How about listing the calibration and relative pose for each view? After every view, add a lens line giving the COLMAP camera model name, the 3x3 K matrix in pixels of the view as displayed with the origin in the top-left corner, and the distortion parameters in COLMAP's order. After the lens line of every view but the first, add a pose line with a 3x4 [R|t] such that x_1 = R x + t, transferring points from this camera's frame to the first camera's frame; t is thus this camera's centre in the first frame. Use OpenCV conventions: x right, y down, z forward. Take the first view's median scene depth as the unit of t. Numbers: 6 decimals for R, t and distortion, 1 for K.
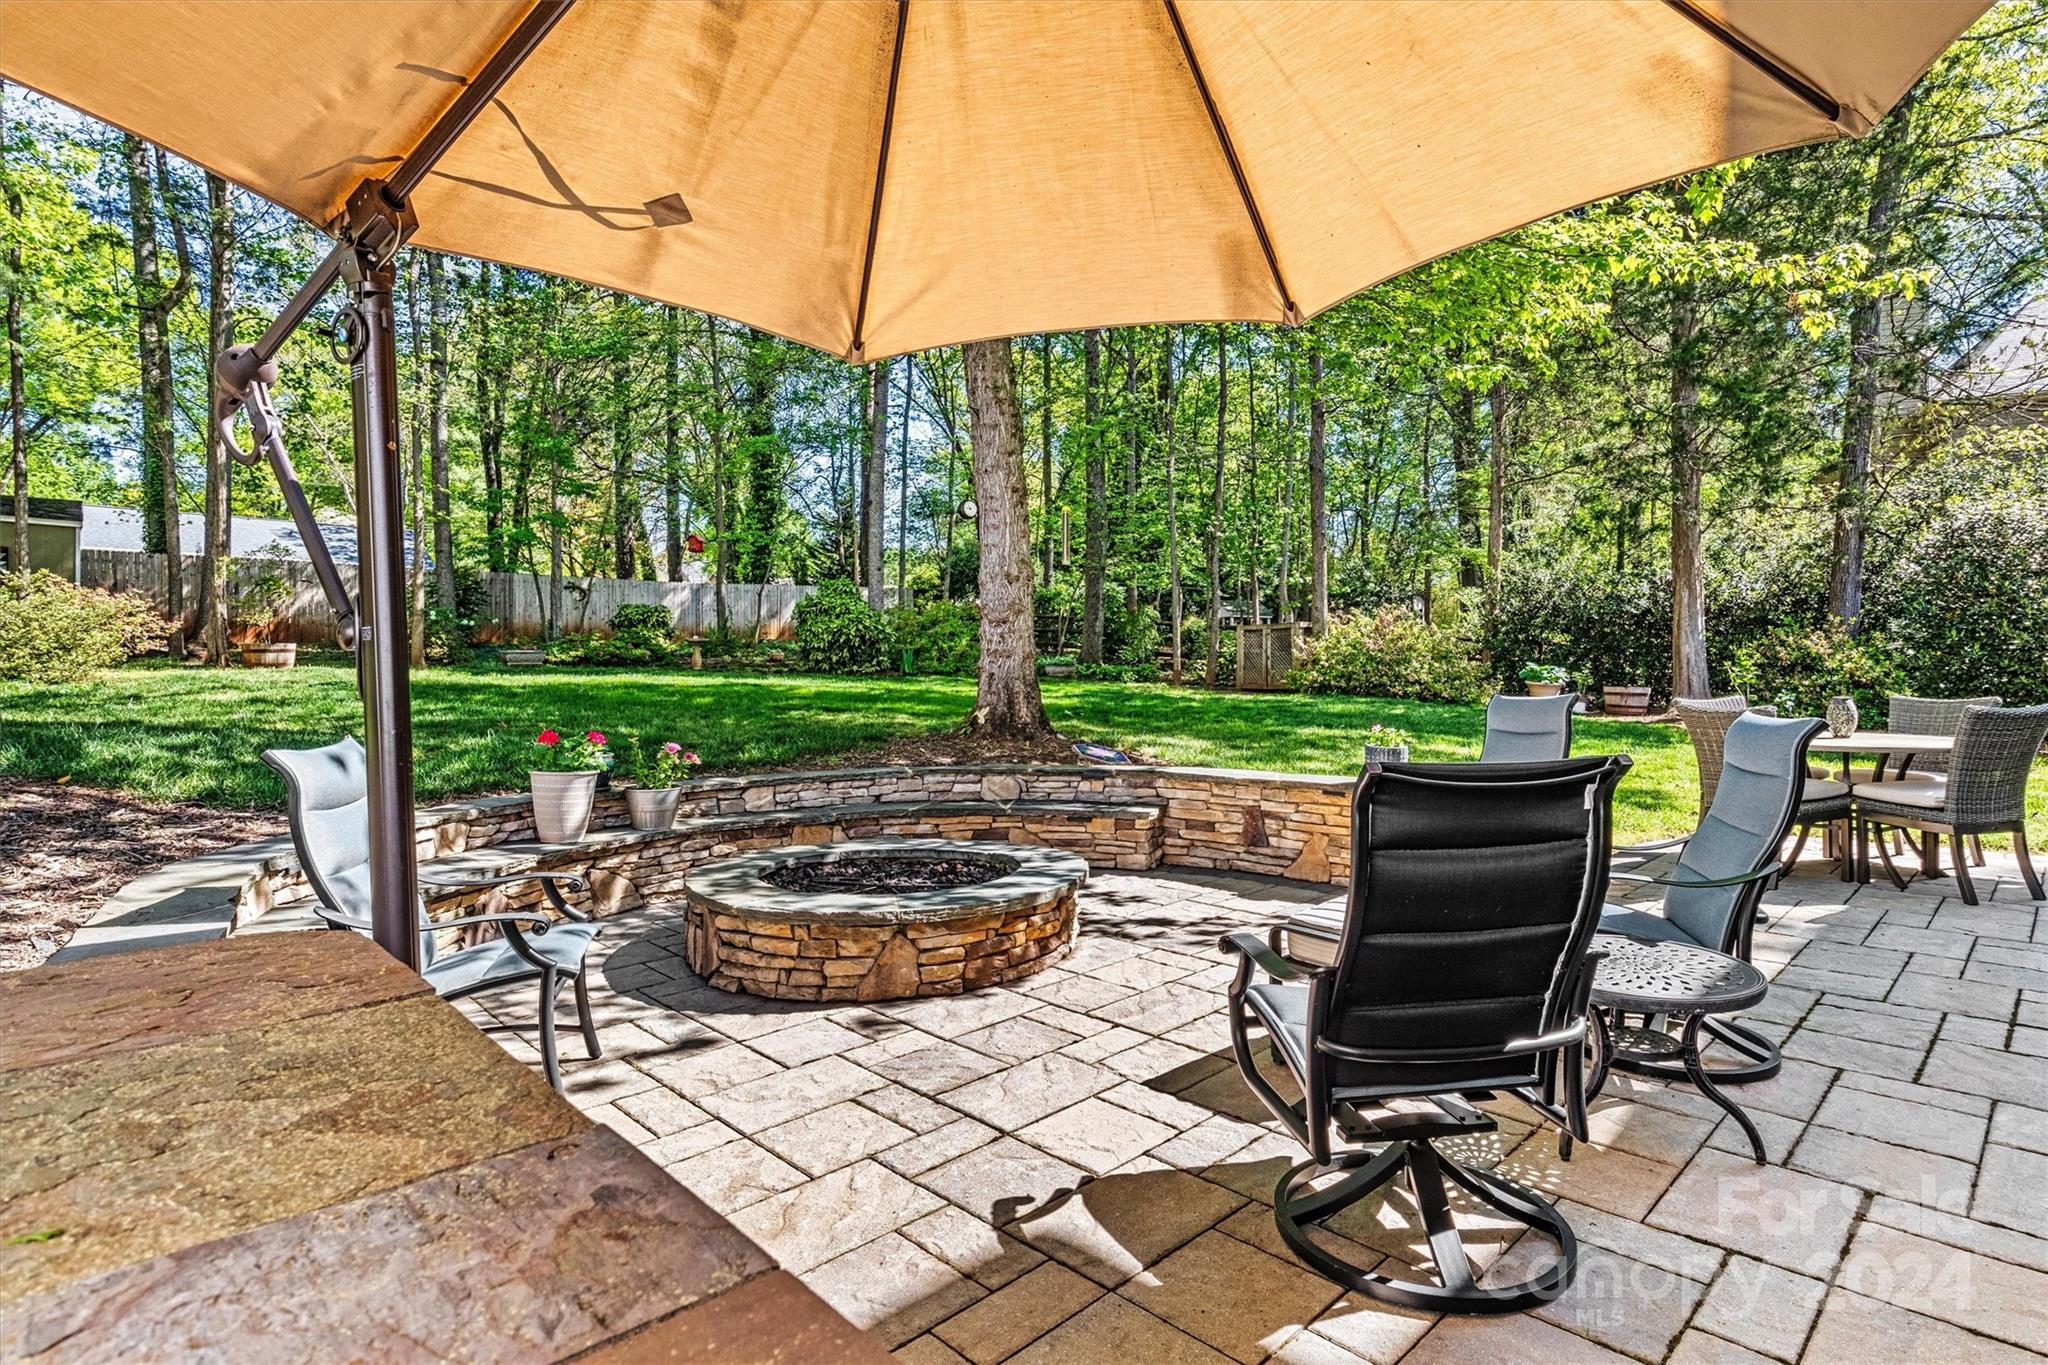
lens RADIAL K [[1020.9, 0, 1037.3], [0, 1020.9, 676.6], [0, 0, 1]] dist [0.004613, 0.000180]
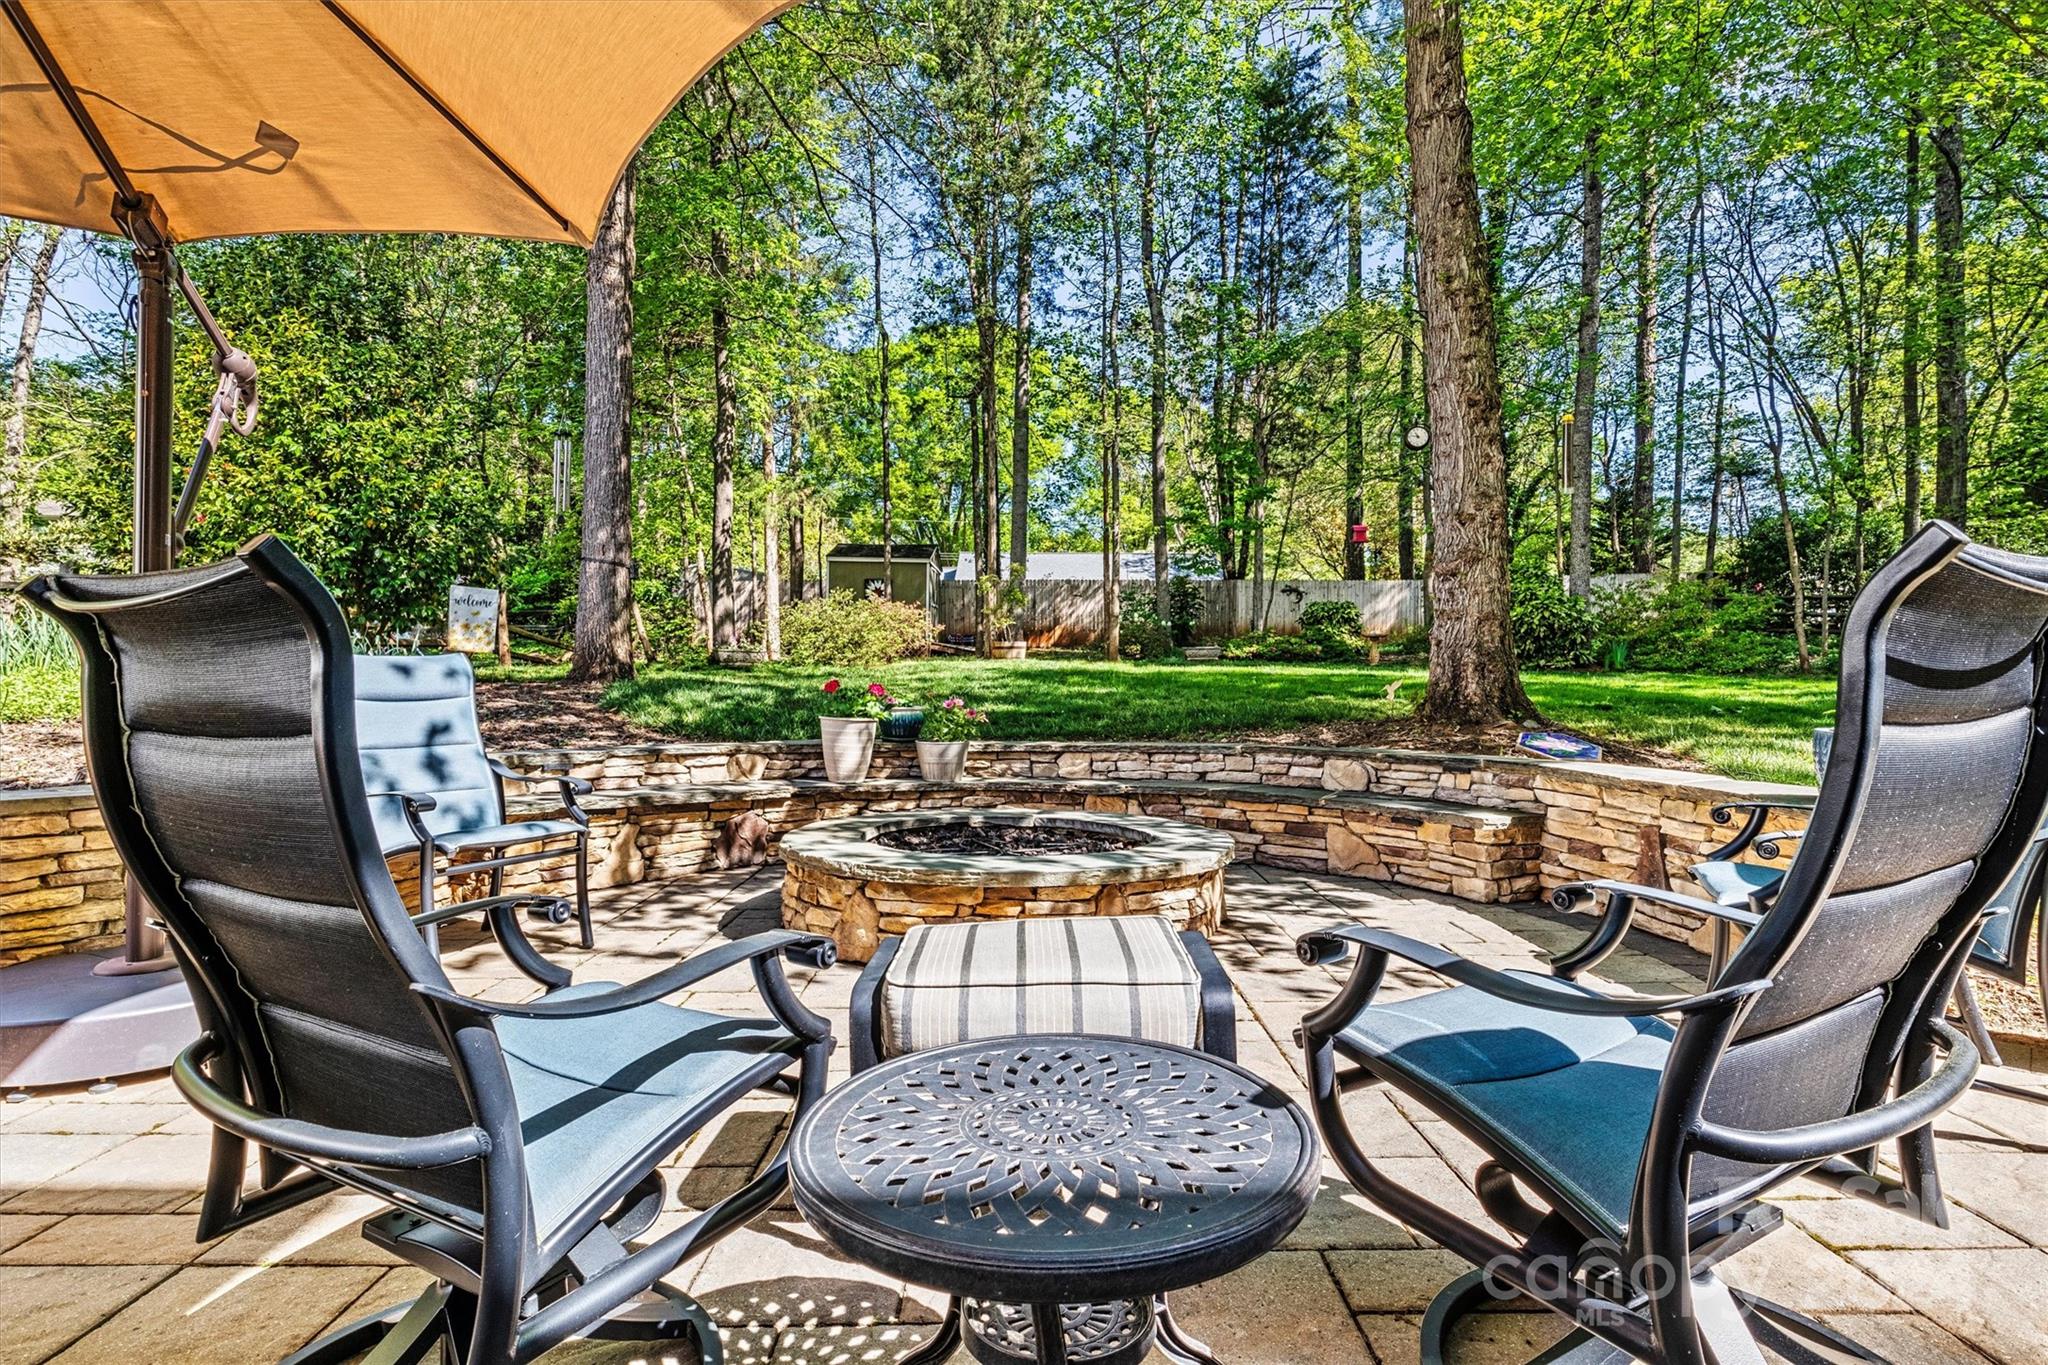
lens RADIAL K [[1020.9, 0, 1031.1], [0, 1020.9, 675.4], [0, 0, 1]] dist [0.004613, 0.000180]
pose [[0.724801, 0.003855, -0.688947, 0.349692], [-0.010823, 0.999925, -0.005791, 0.041006], [0.688873, 0.011653, 0.724788, 0.272874]]
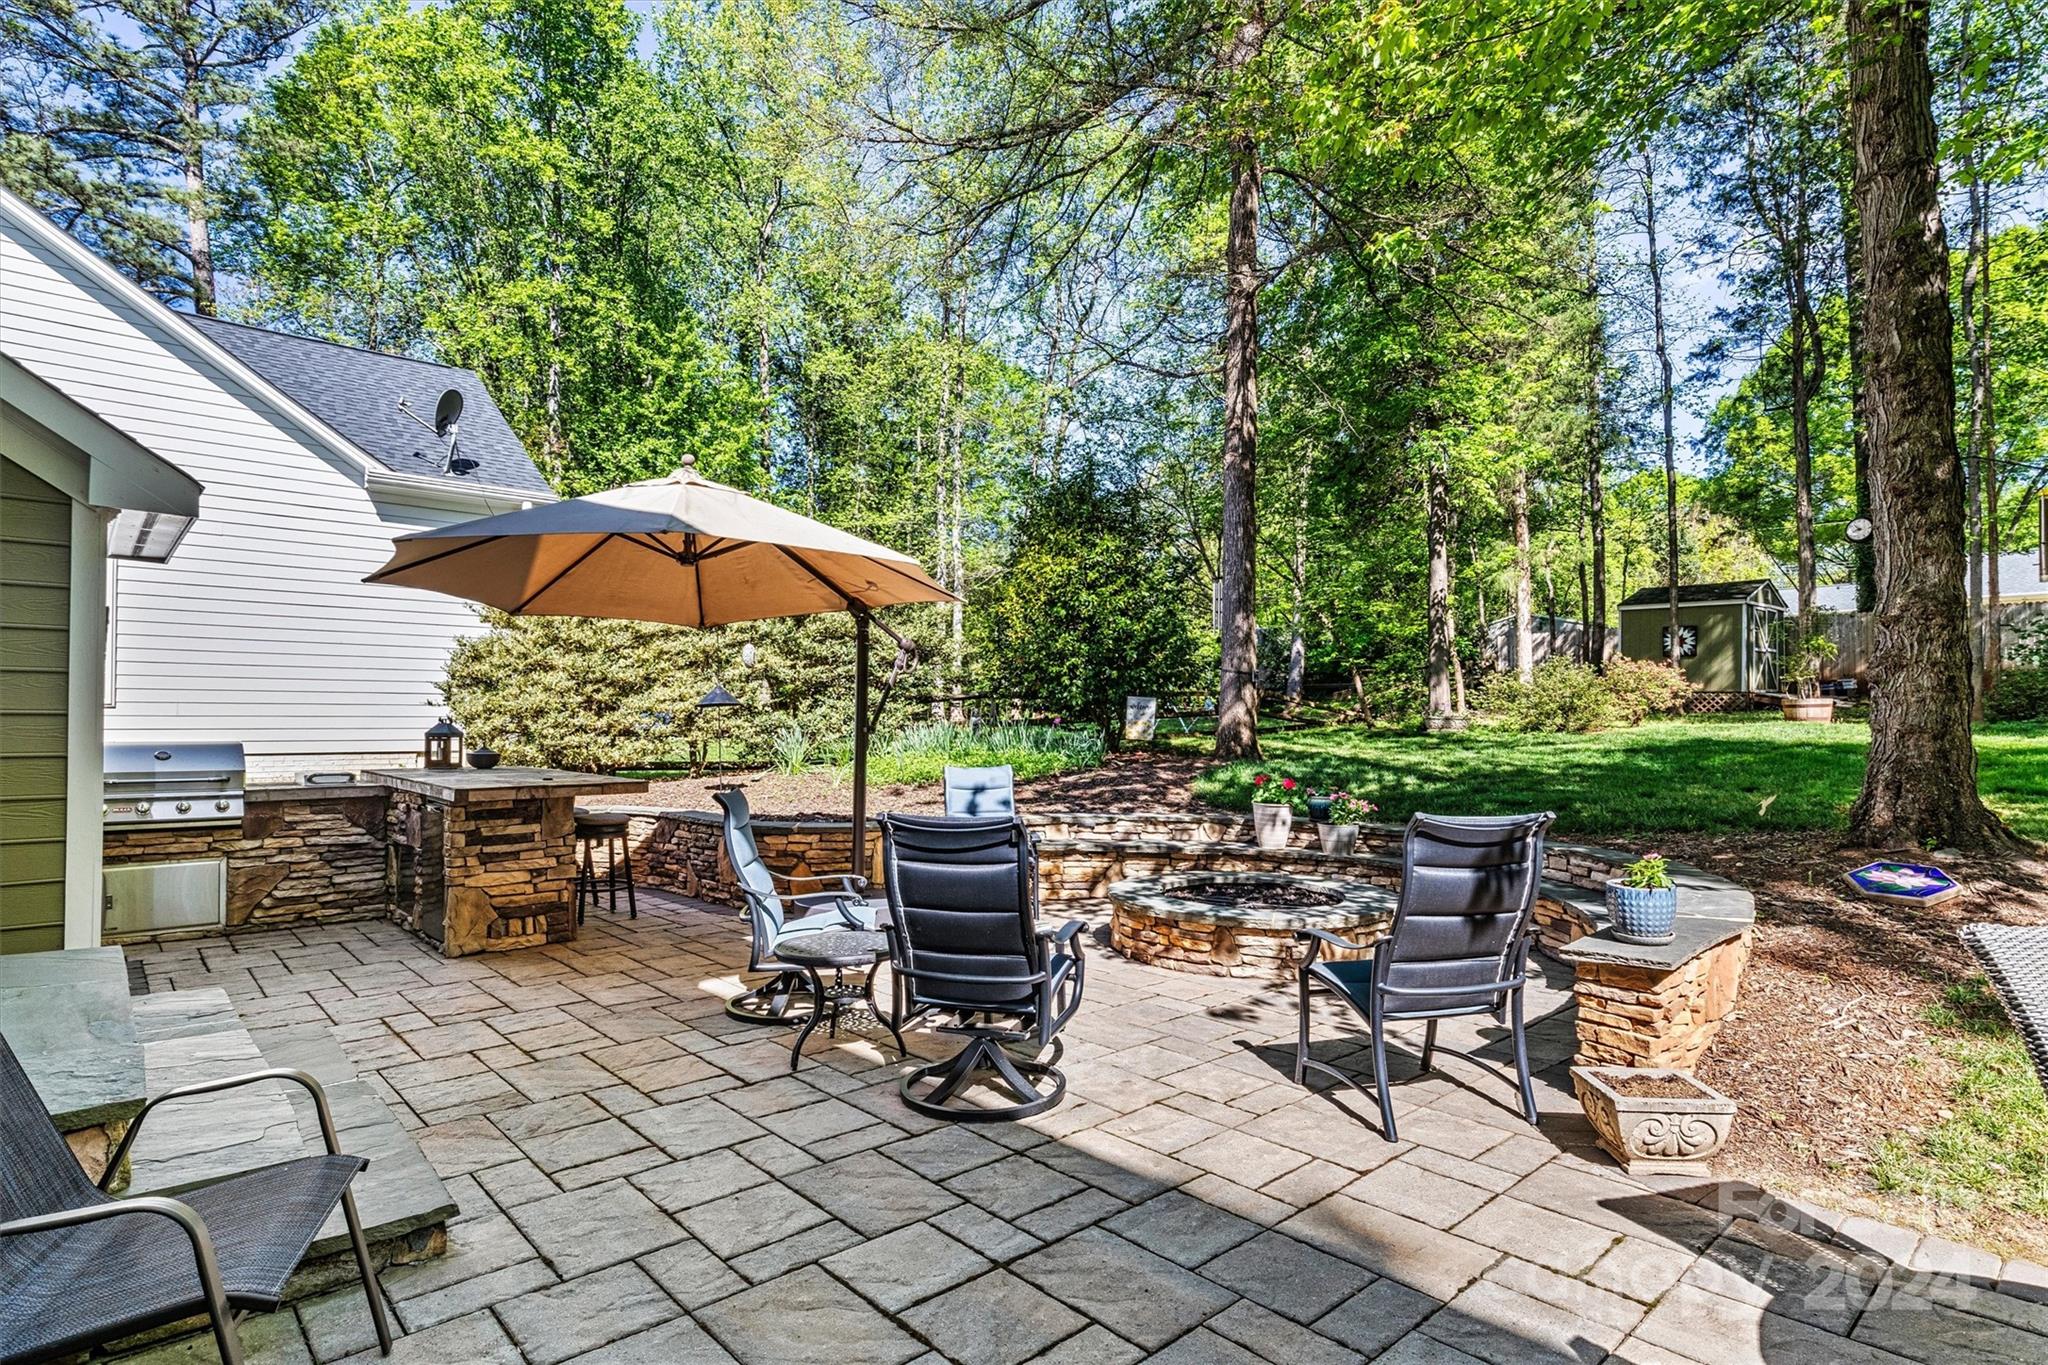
lens RADIAL K [[1020.9, 0, 1019.9], [0, 1020.9, 689.8], [0, 0, 1]] dist [0.004613, 0.000180]
pose [[-0.021487, -0.024829, -0.999461, 0.897968], [-0.004031, 0.999686, -0.024748, -0.034537], [0.999761, 0.003497, -0.021581, 0.529858]]
